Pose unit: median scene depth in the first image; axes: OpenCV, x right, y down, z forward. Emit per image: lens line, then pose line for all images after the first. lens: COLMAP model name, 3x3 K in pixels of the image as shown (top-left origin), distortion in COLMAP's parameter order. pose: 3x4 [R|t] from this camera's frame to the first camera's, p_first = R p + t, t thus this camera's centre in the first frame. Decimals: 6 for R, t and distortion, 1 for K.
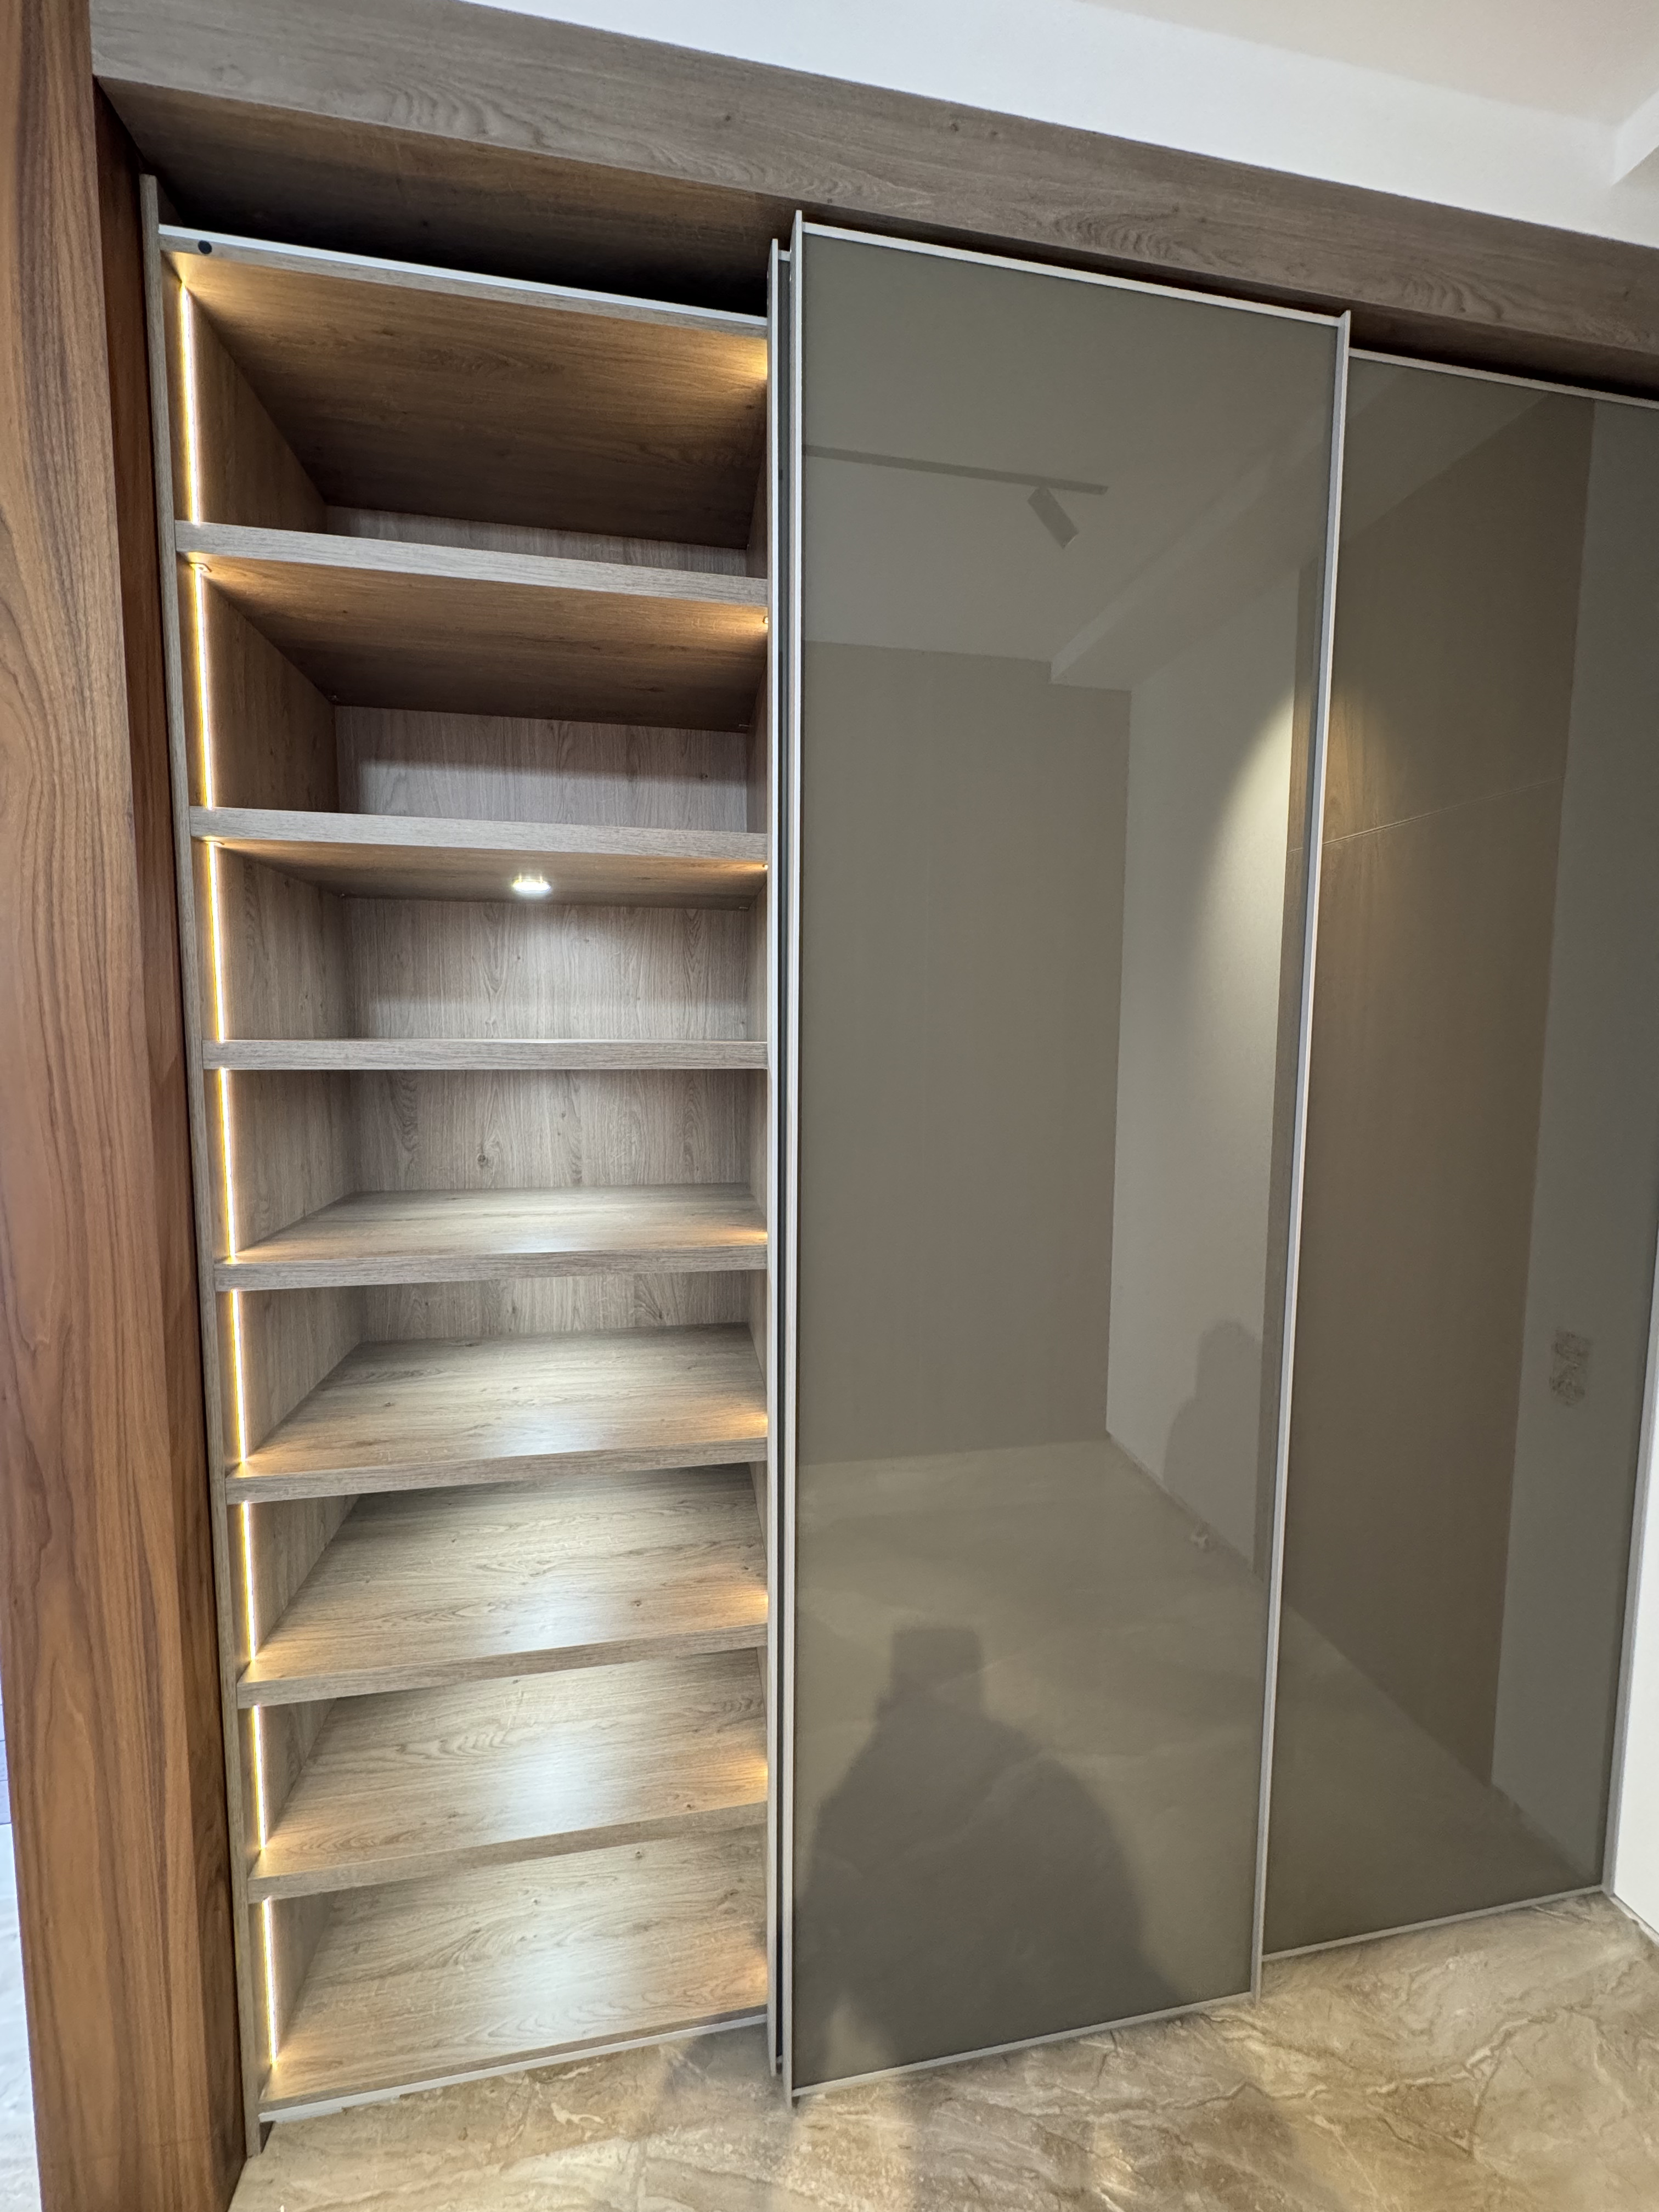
lens RADIAL K [[874.0, 0, 833.9], [0, 874.0, 1106.8], [0, 0, 1]] dist [-0.004246, 0.001087]
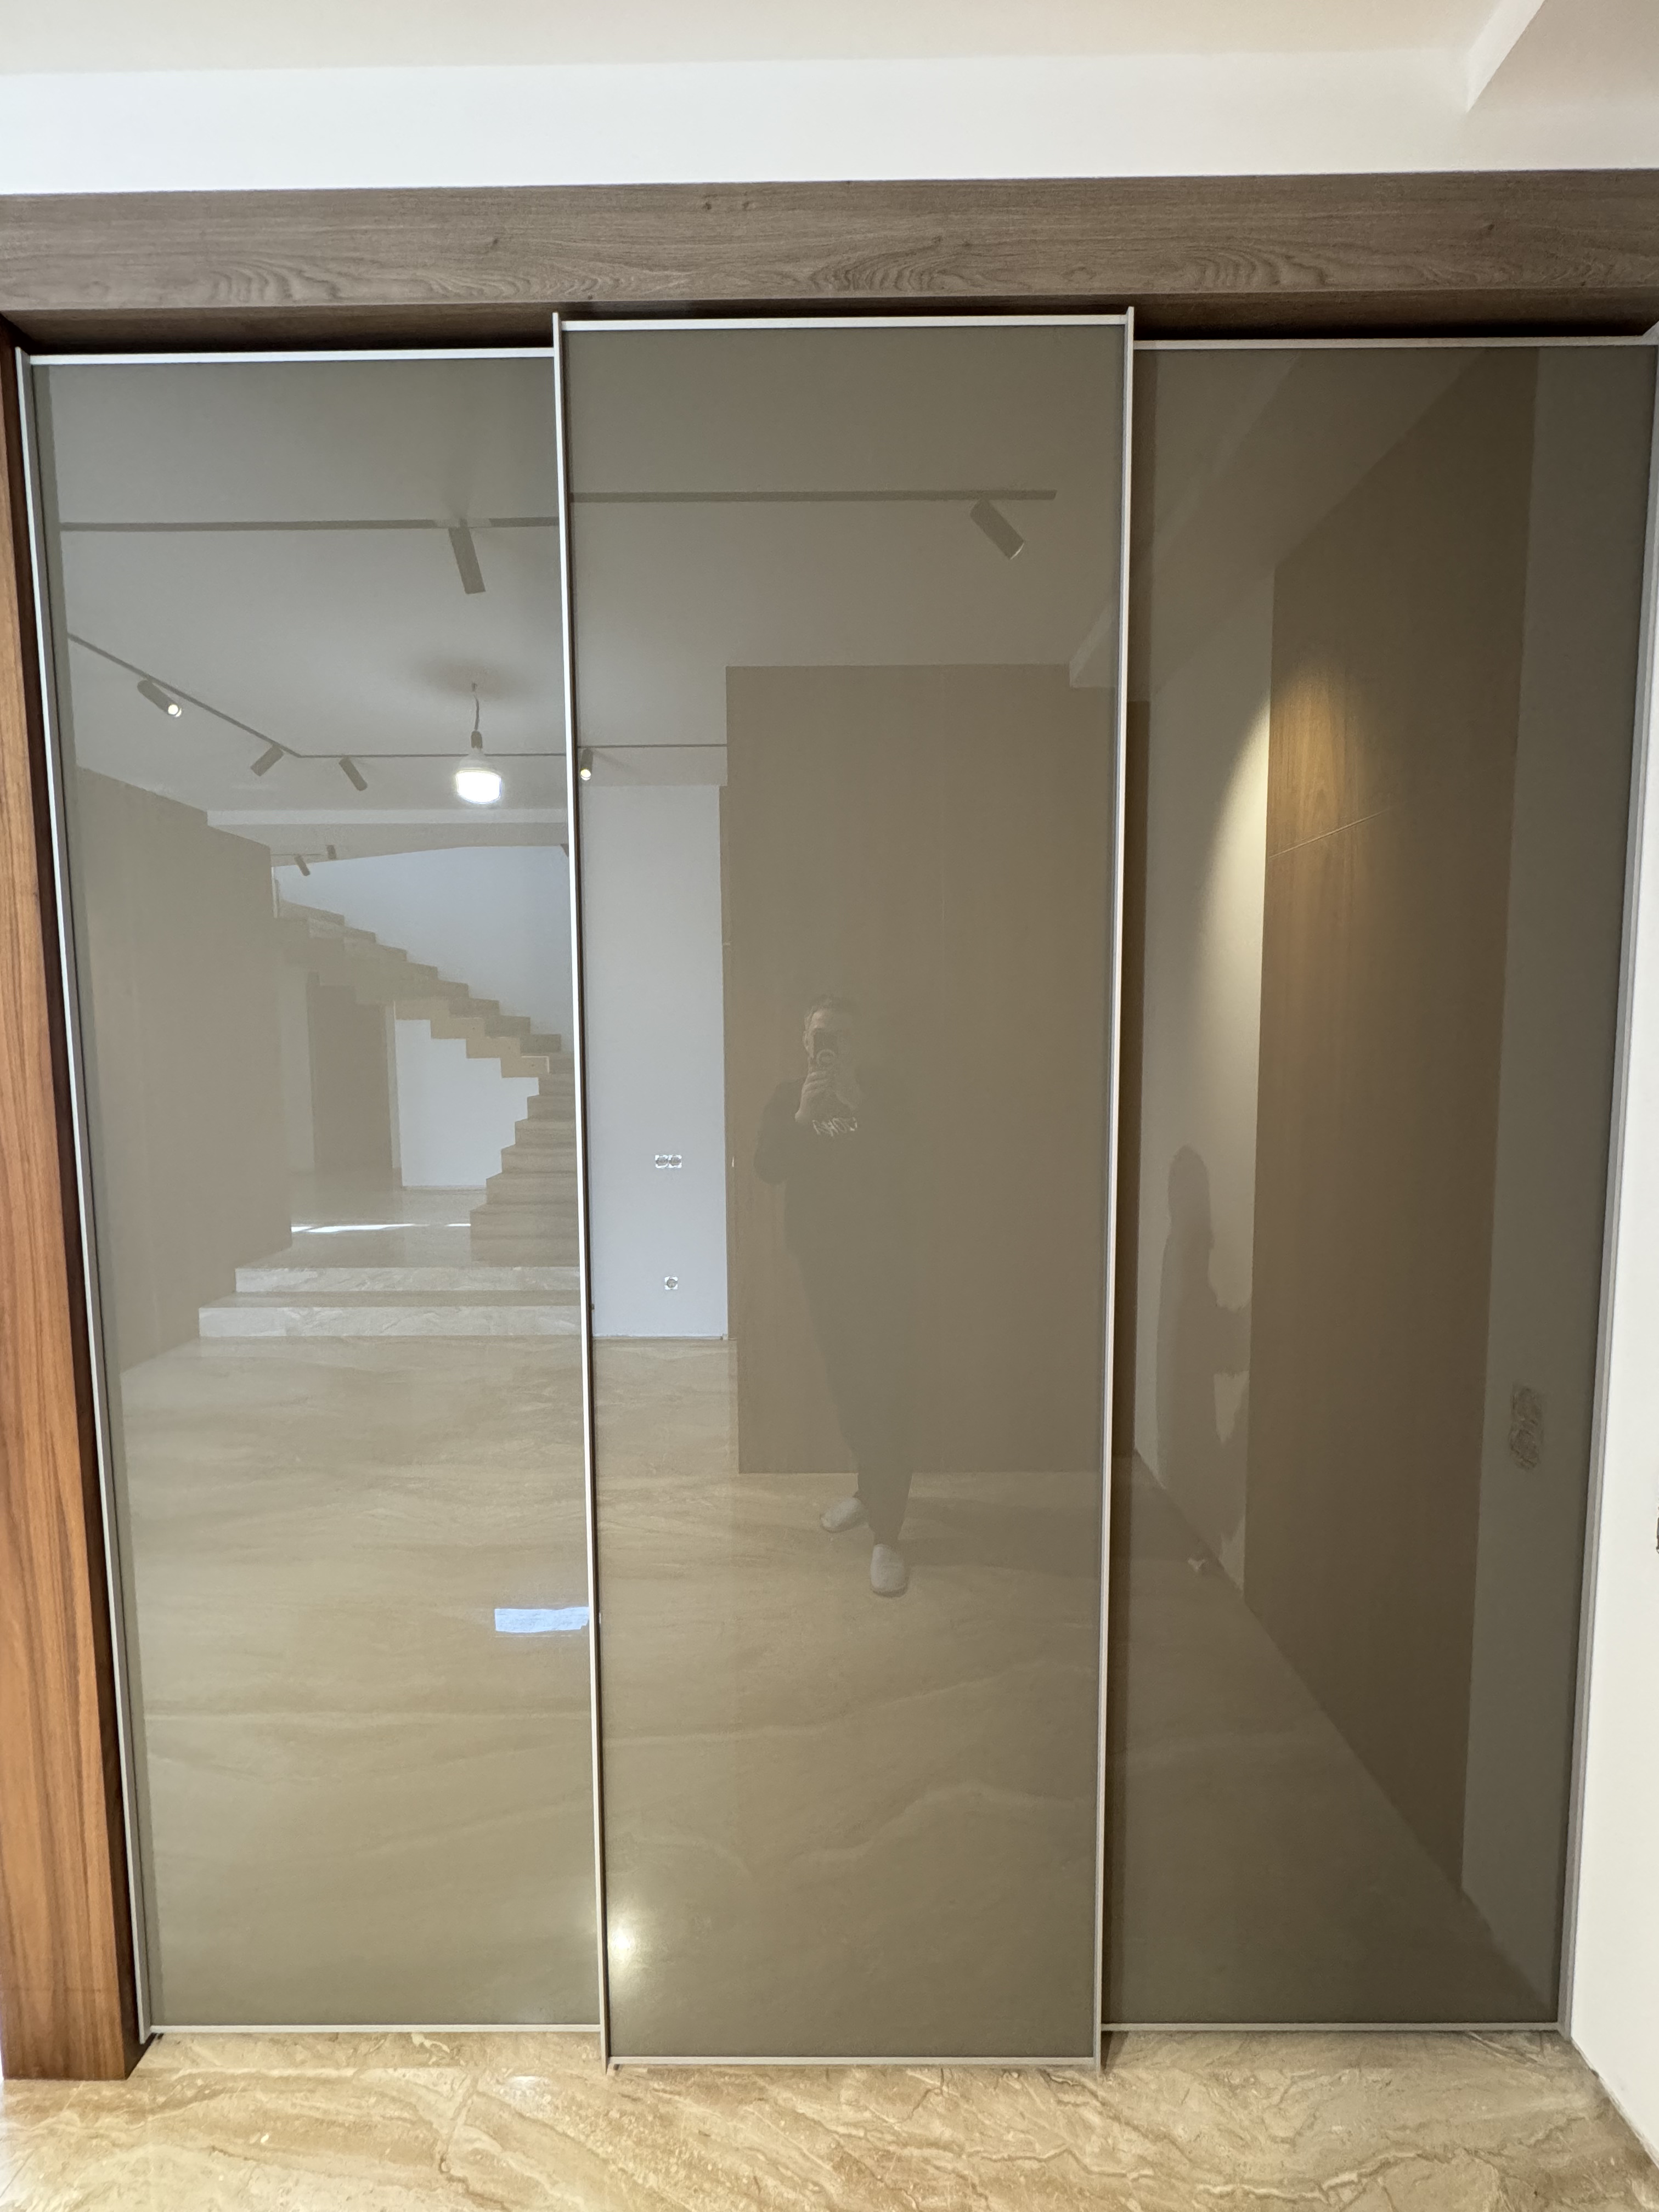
lens RADIAL K [[874.0, 0, 835.5], [0, 874.0, 1106.7], [0, 0, 1]] dist [-0.004246, 0.001087]
pose [[0.982360, 0.000446, -0.186999, 0.458687], [-0.002049, 0.999963, -0.008379, -0.022067], [0.186988, 0.008615, 0.982324, 0.000126]]
